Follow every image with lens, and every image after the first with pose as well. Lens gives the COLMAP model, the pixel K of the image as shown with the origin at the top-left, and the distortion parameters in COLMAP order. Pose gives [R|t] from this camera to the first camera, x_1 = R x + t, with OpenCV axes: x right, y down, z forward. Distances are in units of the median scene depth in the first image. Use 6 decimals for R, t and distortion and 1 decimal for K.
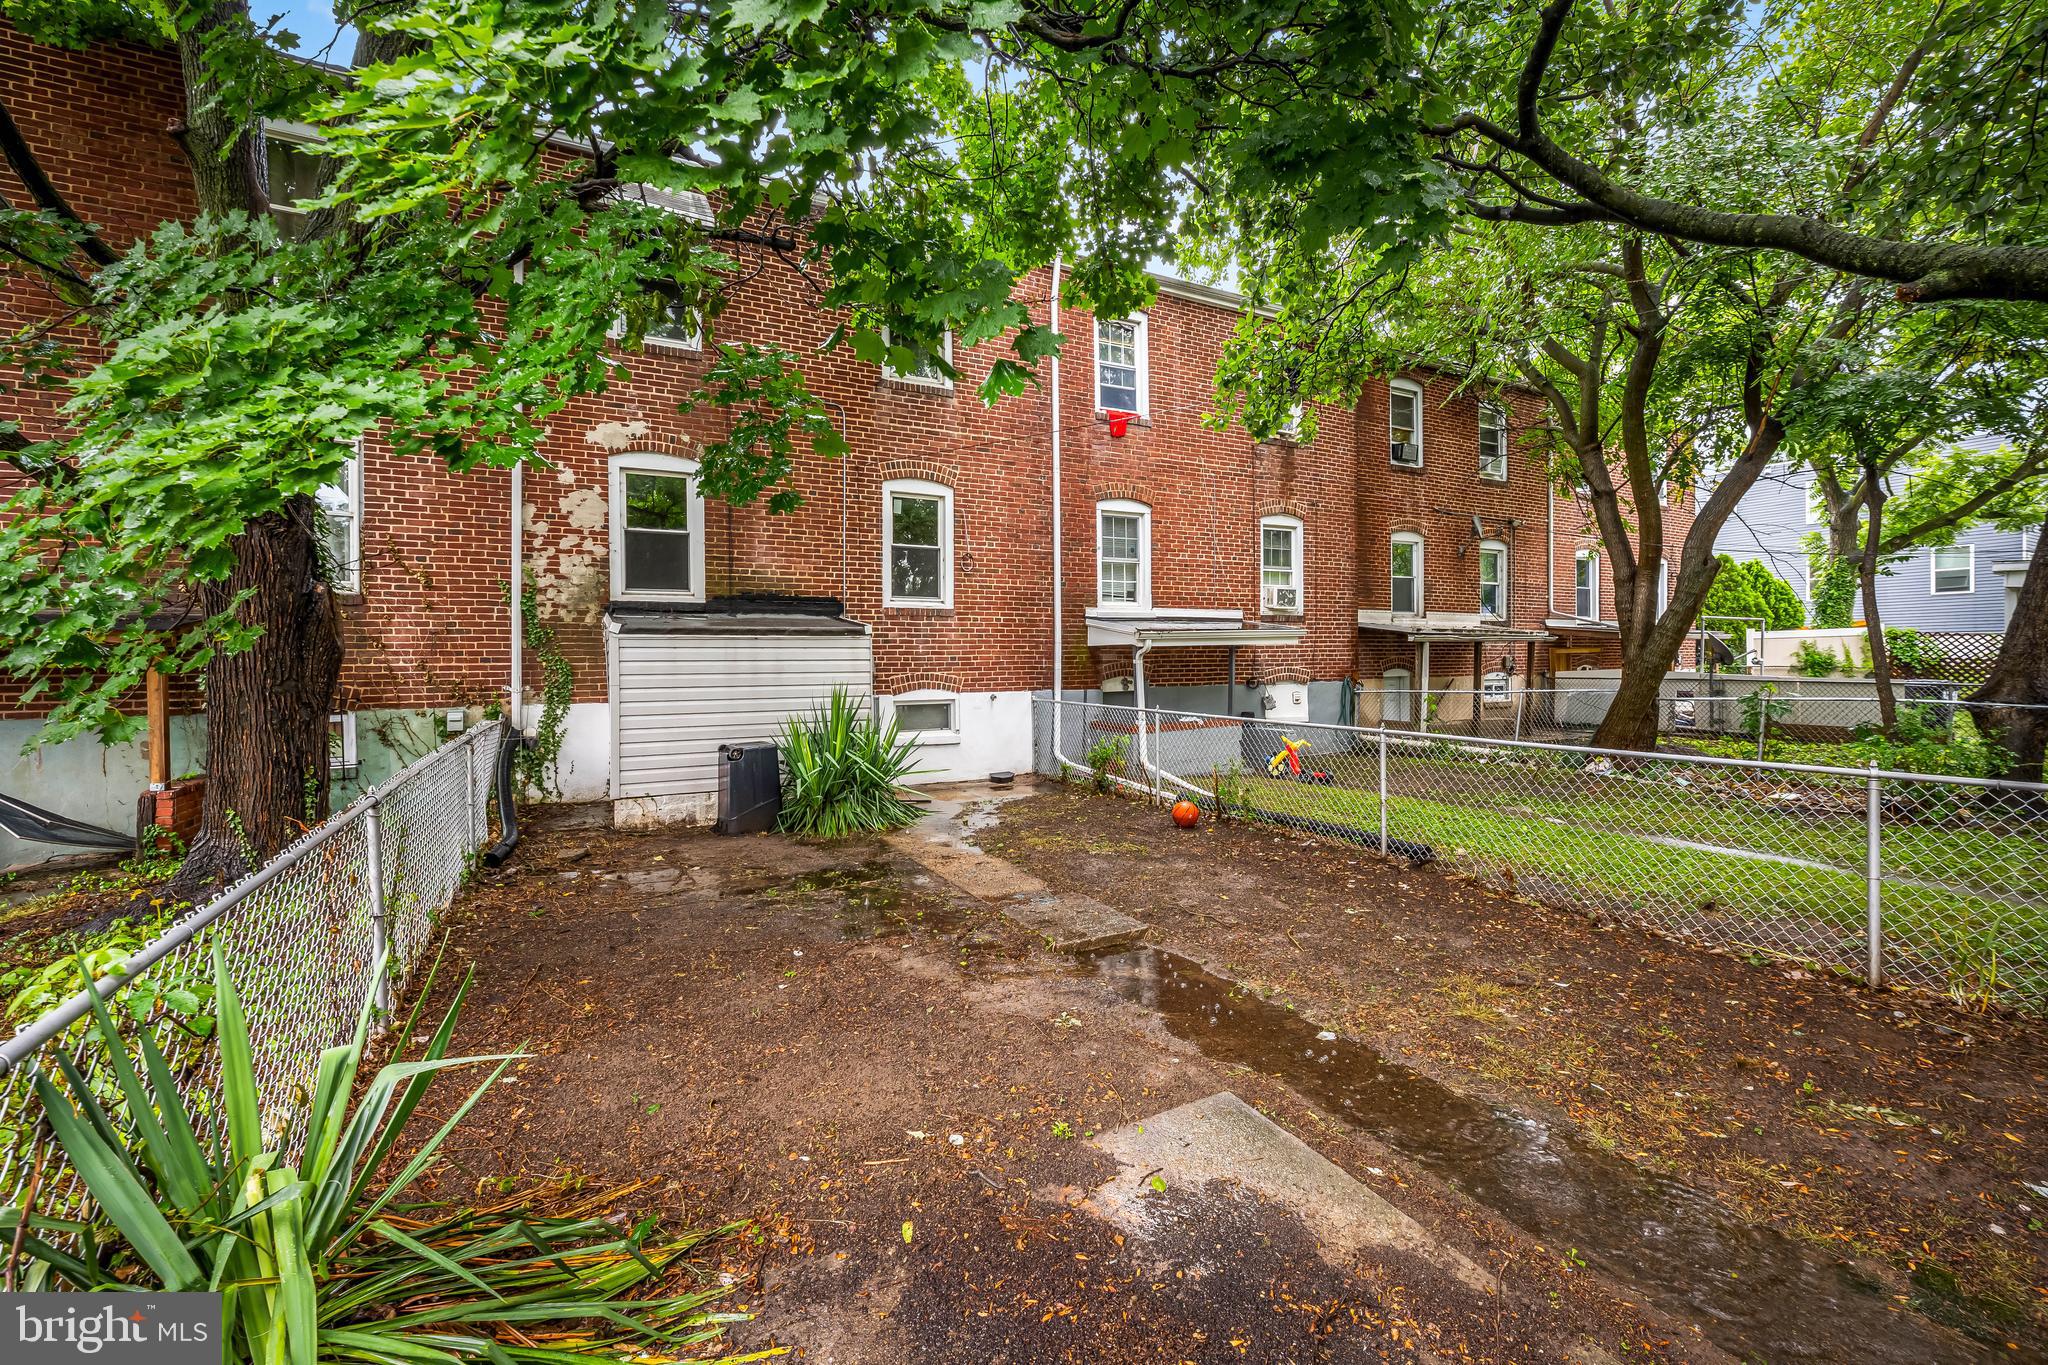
lens RADIAL K [[825.0, 0, 1030.9], [0, 825.0, 663.6], [0, 0, 1]] dist [-0.005860, 0.000528]
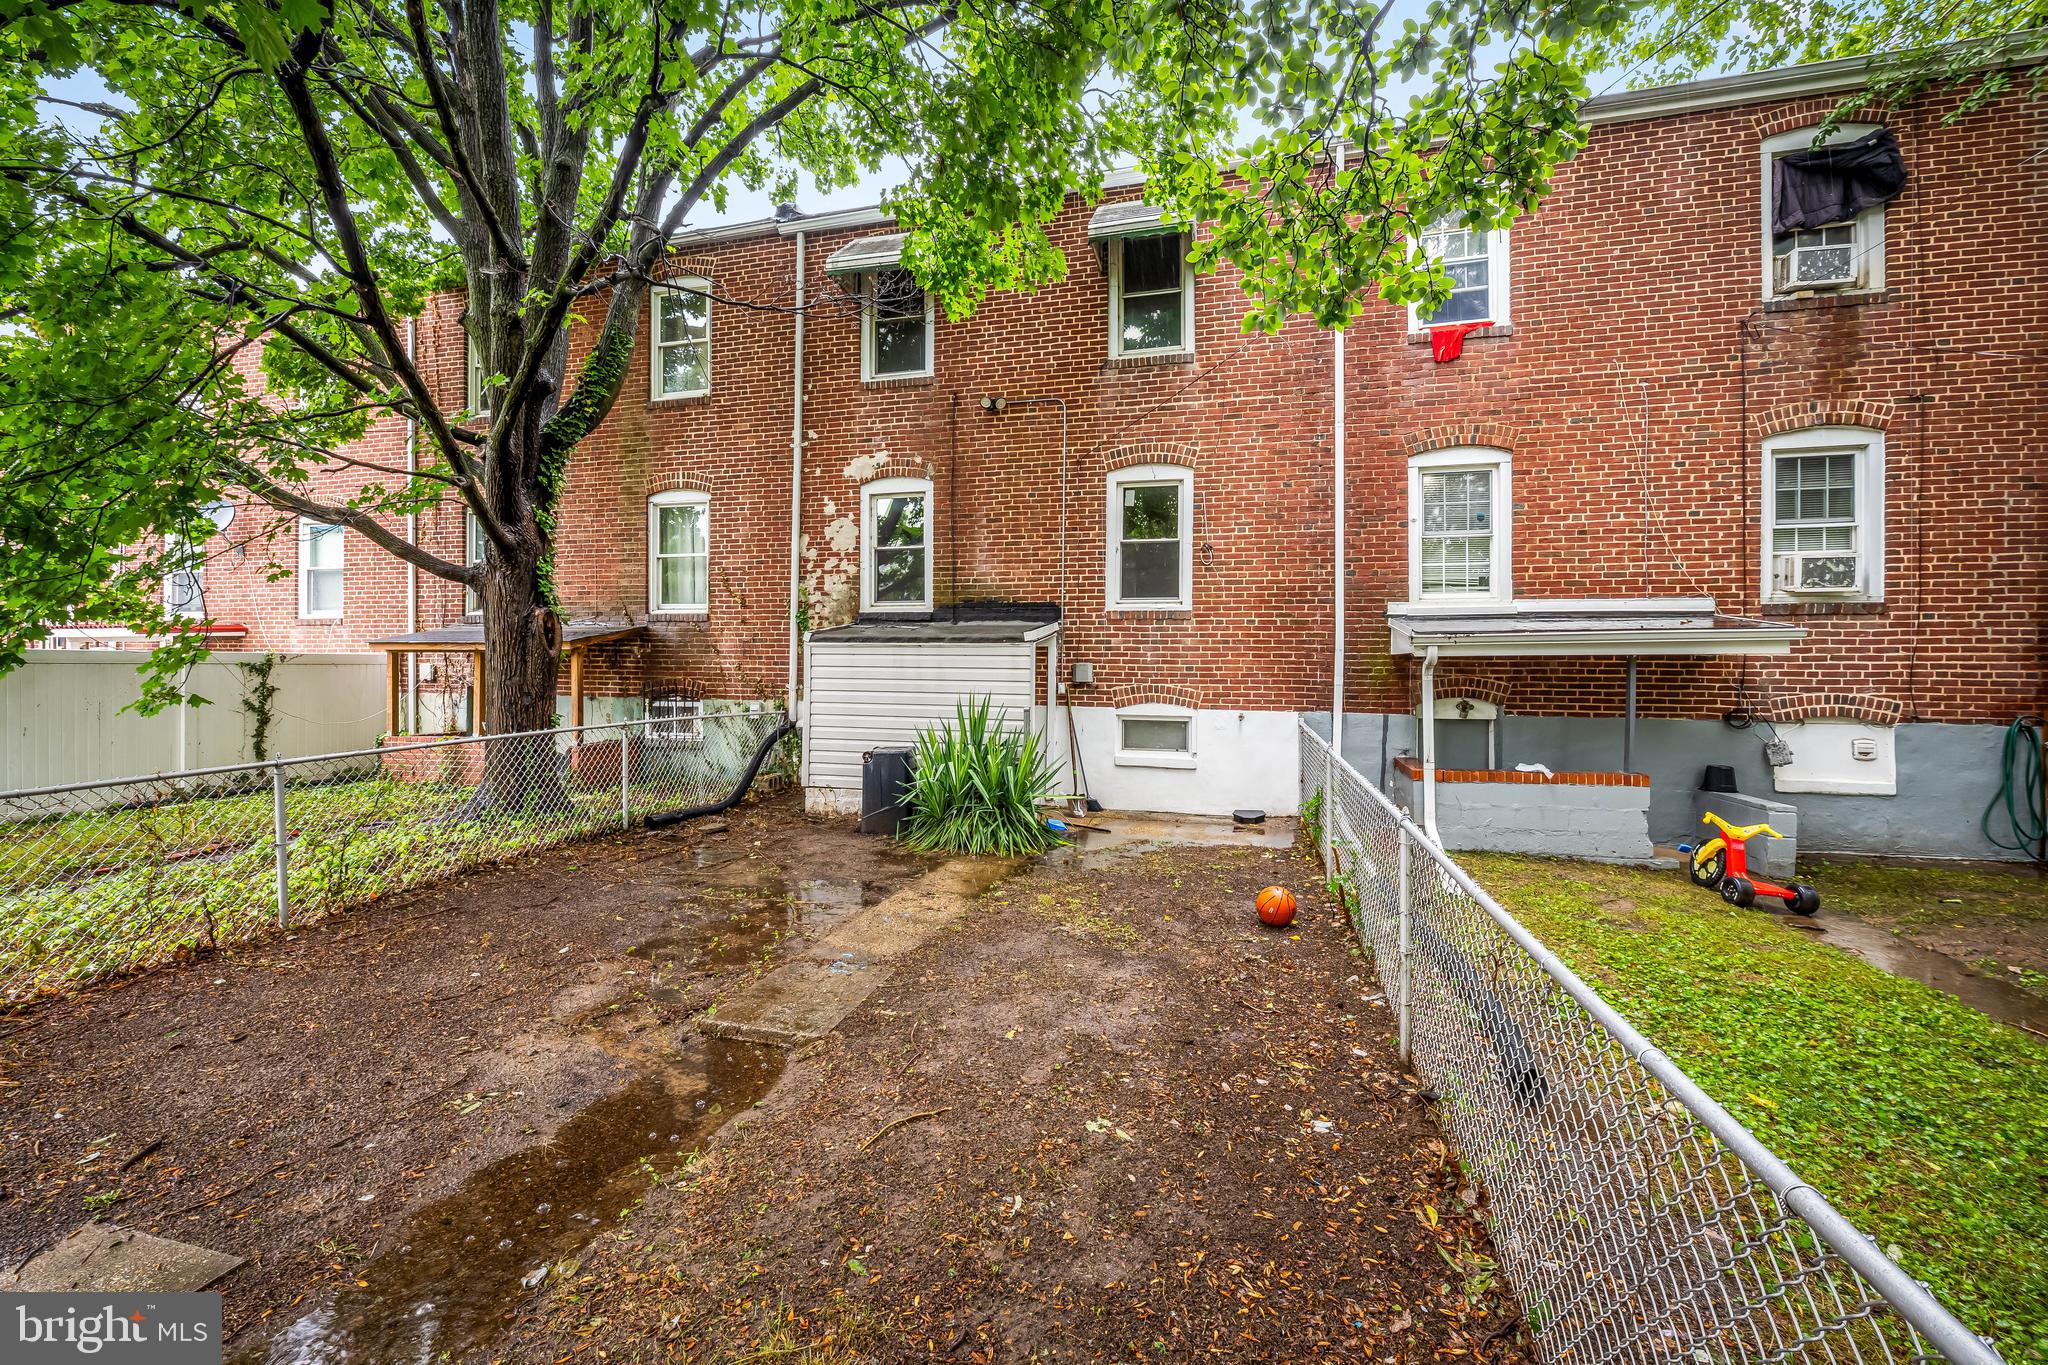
lens RADIAL K [[825.0, 0, 1053.6], [0, 825.0, 660.0], [0, 0, 1]] dist [-0.005860, 0.000528]
pose [[0.737209, 0.011785, -0.675562, 0.436901], [-0.017827, 0.999839, -0.002011, -0.012463], [0.675430, 0.013525, 0.737300, 0.322709]]
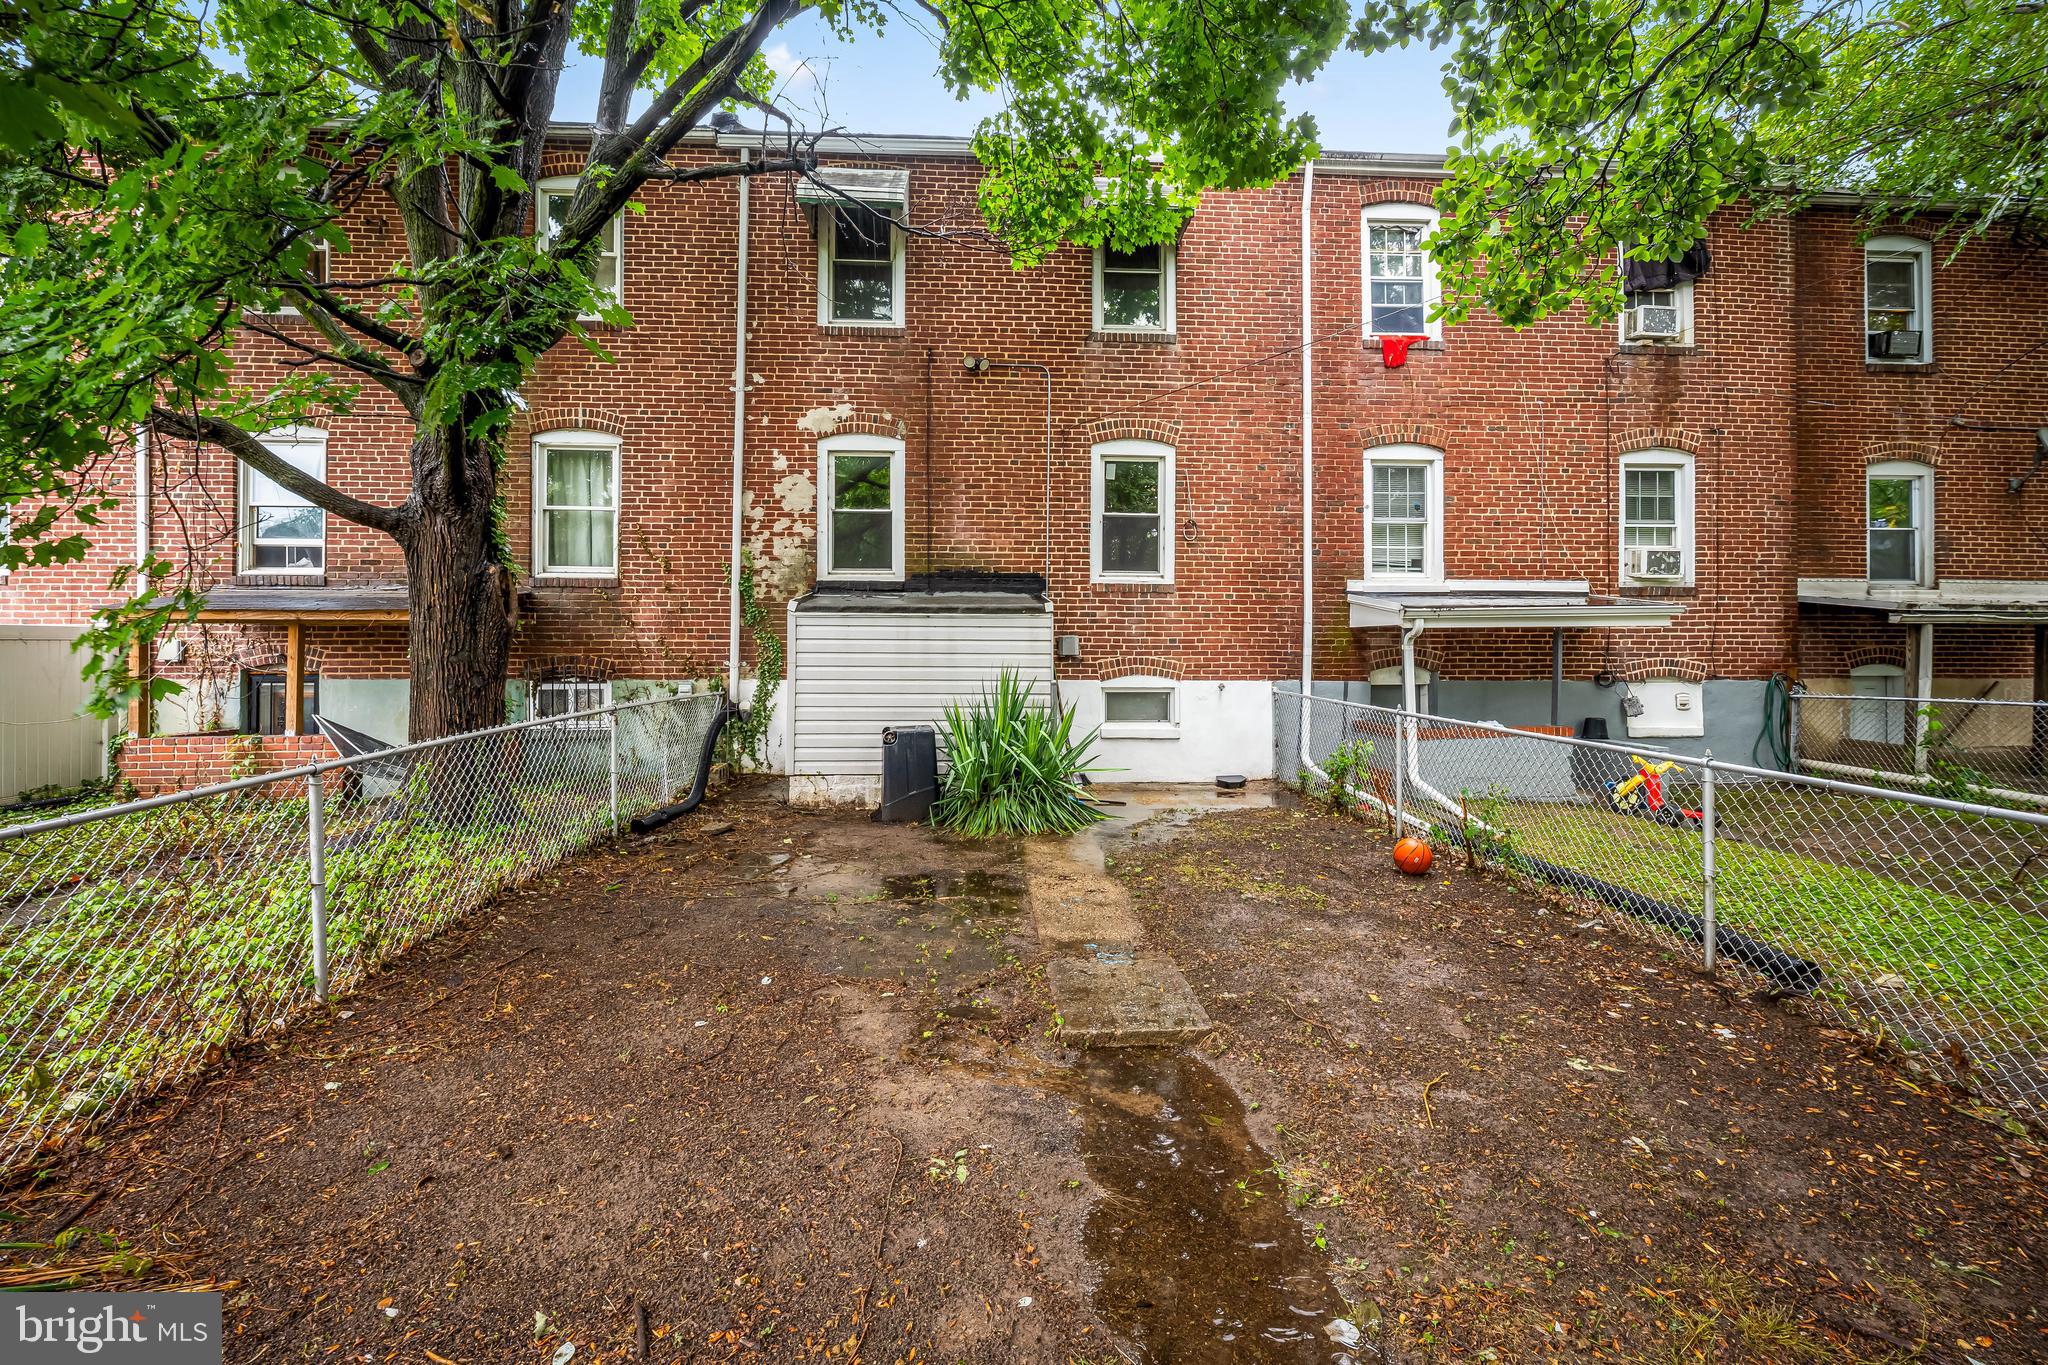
lens RADIAL K [[825.0, 0, 1038.5], [0, 825.0, 636.9], [0, 0, 1]] dist [-0.005860, 0.000528]
pose [[0.909940, 0.008269, -0.414658, 0.160833], [-0.013973, 0.999845, -0.010725, 0.001166], [0.414505, 0.015553, 0.909914, 0.169077]]
